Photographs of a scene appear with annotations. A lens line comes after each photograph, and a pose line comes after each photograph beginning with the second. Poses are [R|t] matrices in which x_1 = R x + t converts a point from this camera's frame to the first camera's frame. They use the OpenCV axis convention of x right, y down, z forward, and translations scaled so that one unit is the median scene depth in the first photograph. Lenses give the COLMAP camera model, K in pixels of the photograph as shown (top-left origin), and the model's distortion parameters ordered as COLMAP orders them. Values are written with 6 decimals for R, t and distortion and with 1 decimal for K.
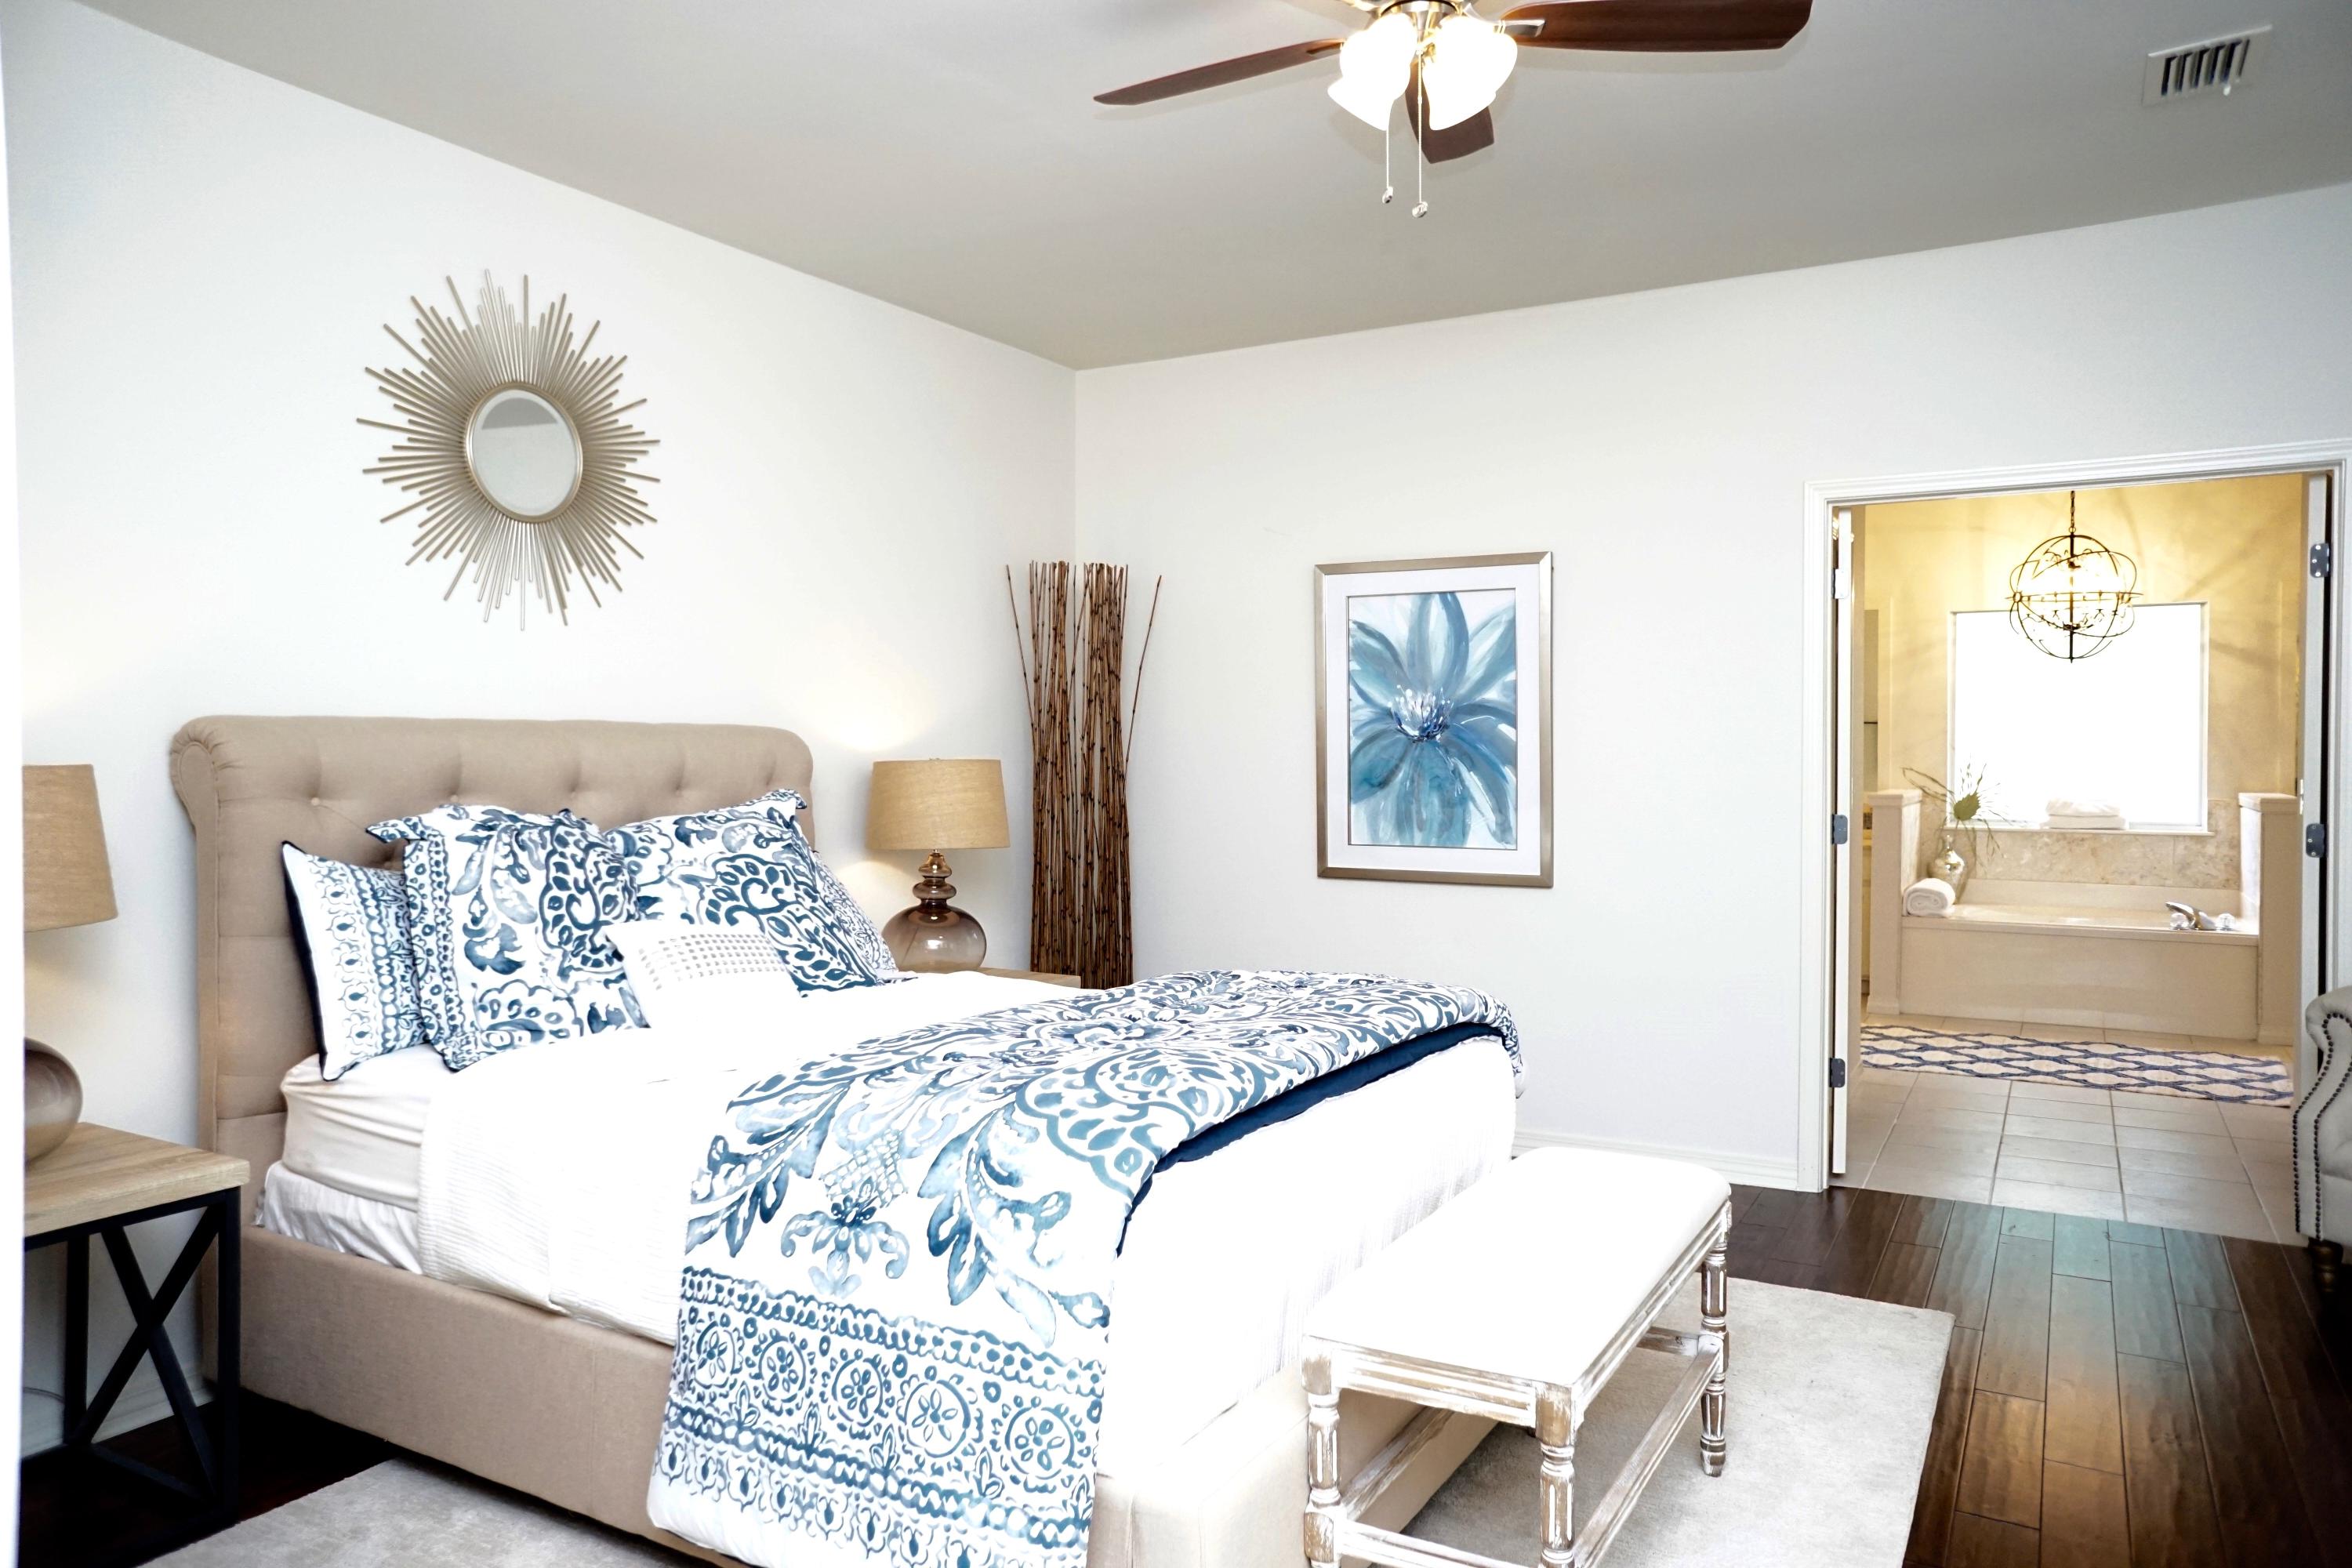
lens RADIAL K [[1599.0, 0, 1155.1], [0, 1599.0, 772.4], [0, 0, 1]] dist [-0.068900, 0.090279]
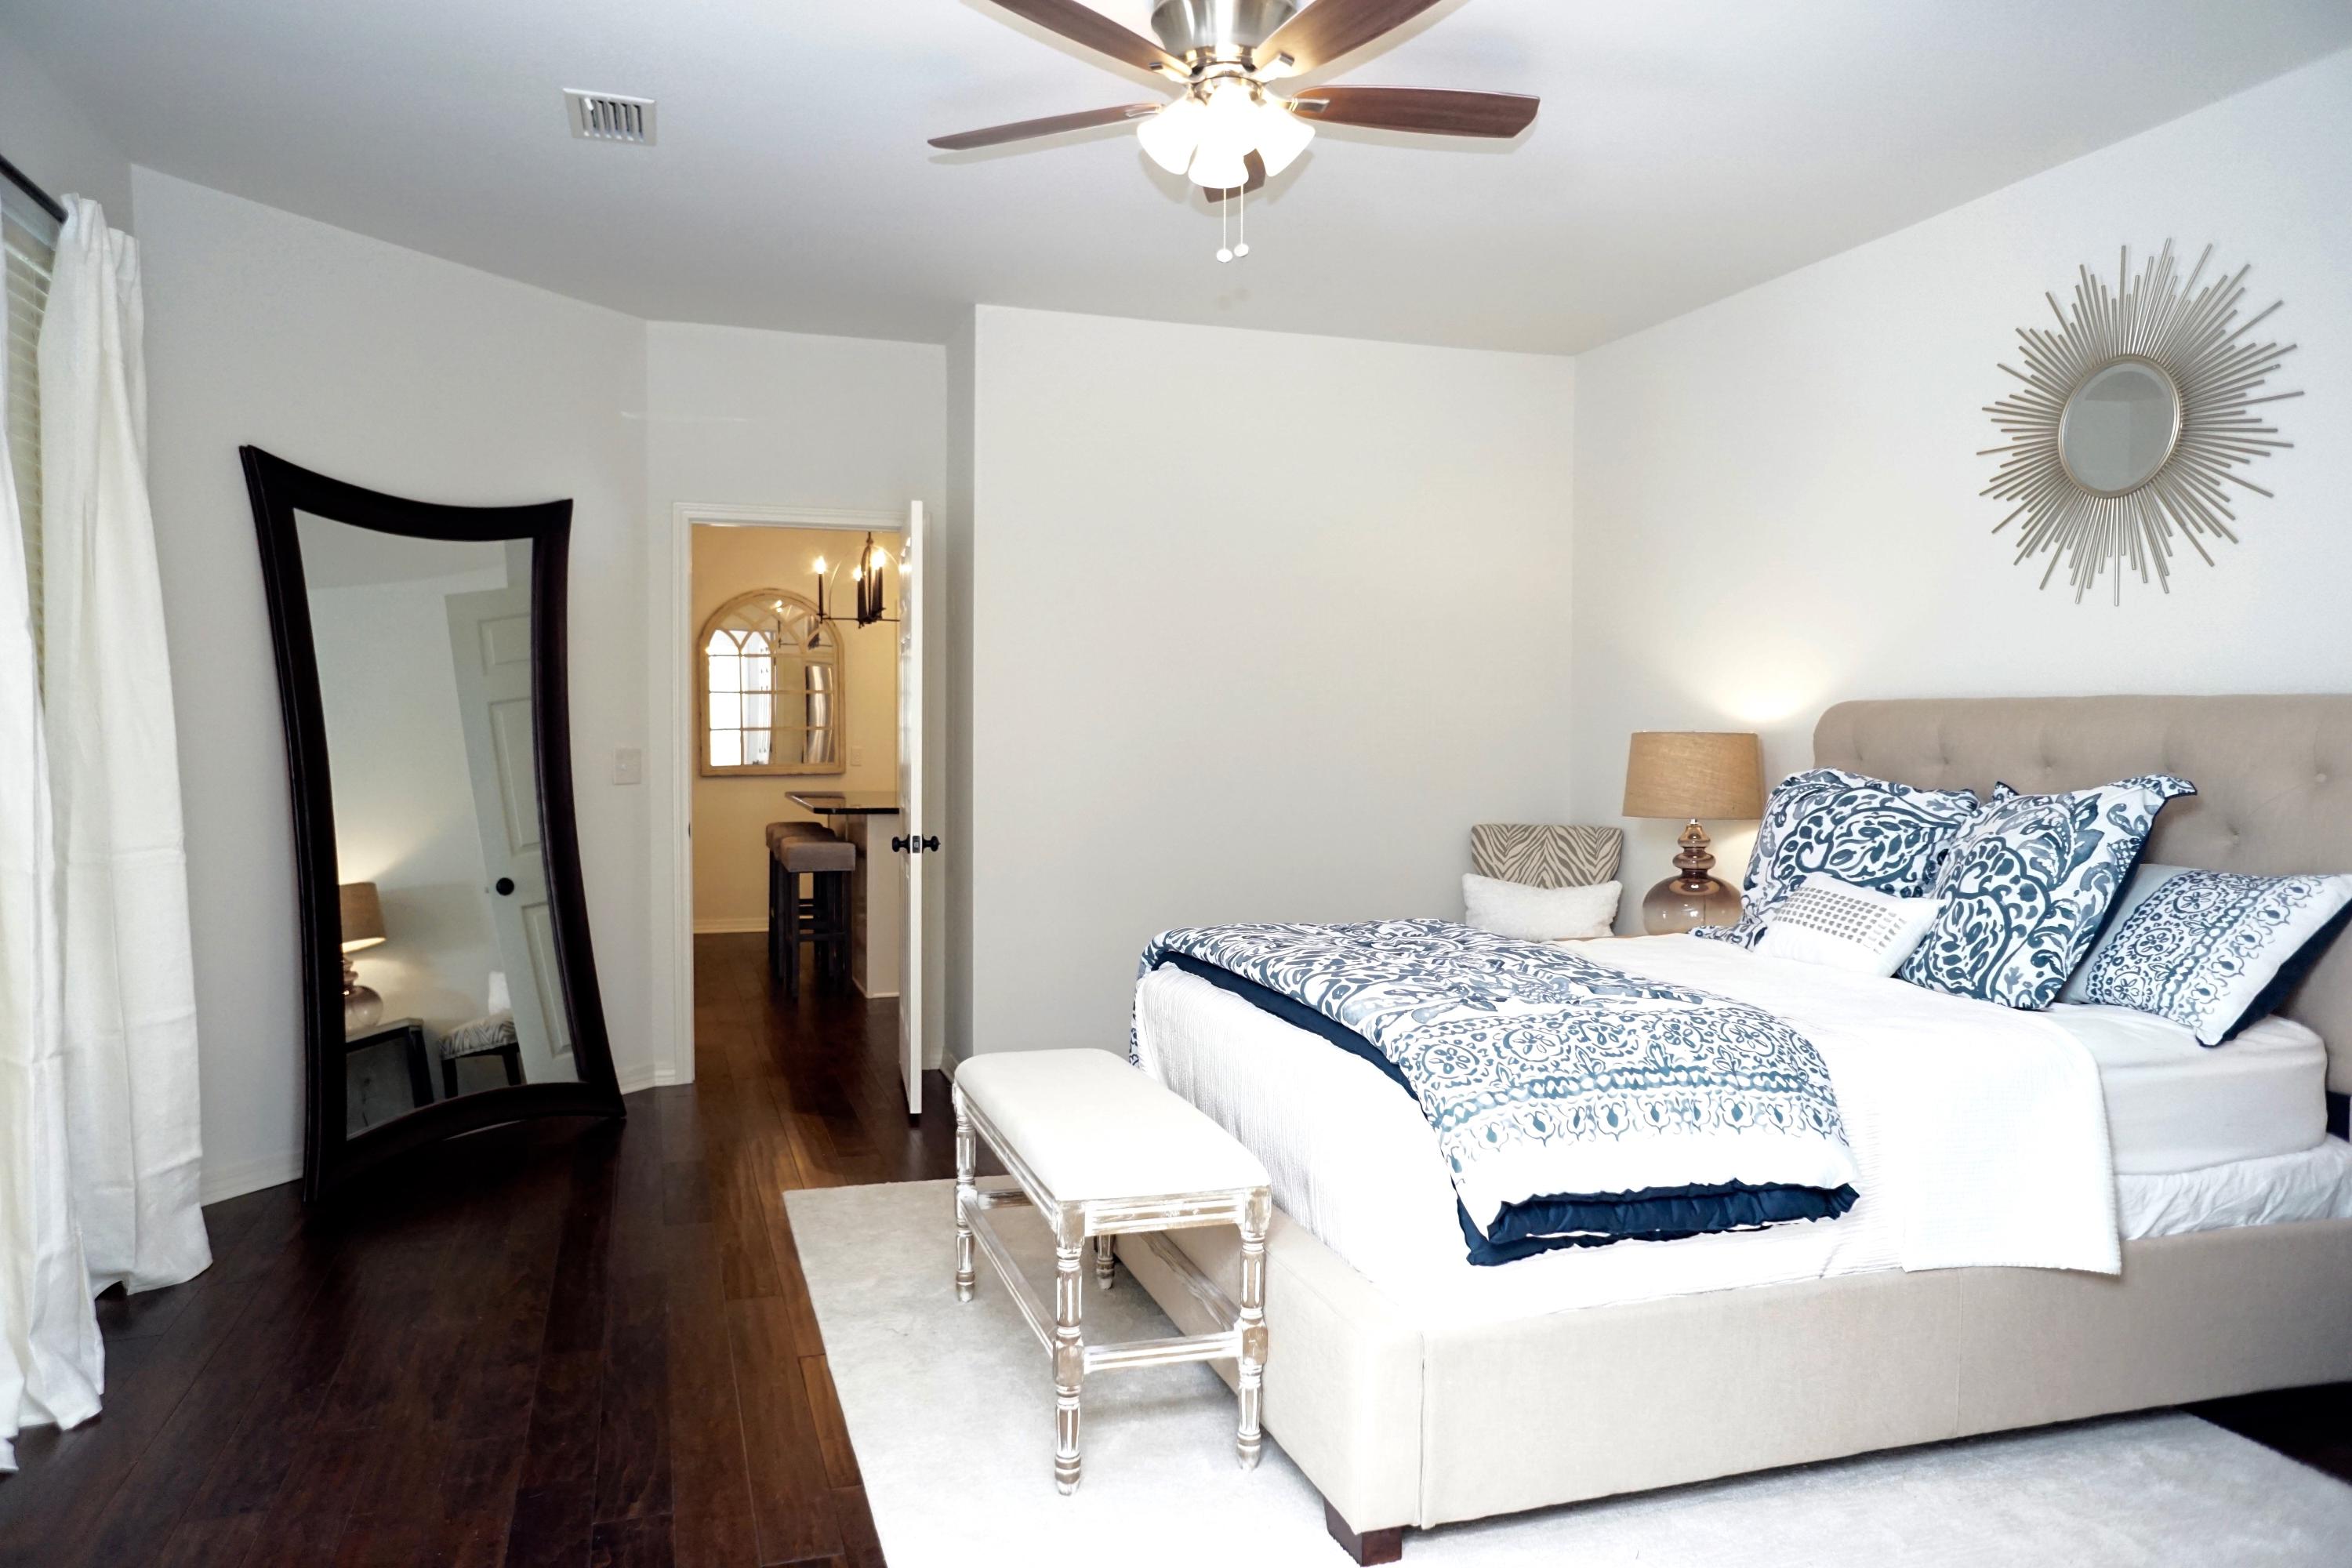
lens RADIAL K [[1599.0, 0, 1159.9], [0, 1599.0, 787.4], [0, 0, 1]] dist [-0.068900, 0.090279]
pose [[-0.660944, 0.029542, -0.749854, 0.786946], [-0.013915, 0.998571, 0.051606, -0.019466], [0.750306, 0.044543, -0.659588, 1.273672]]
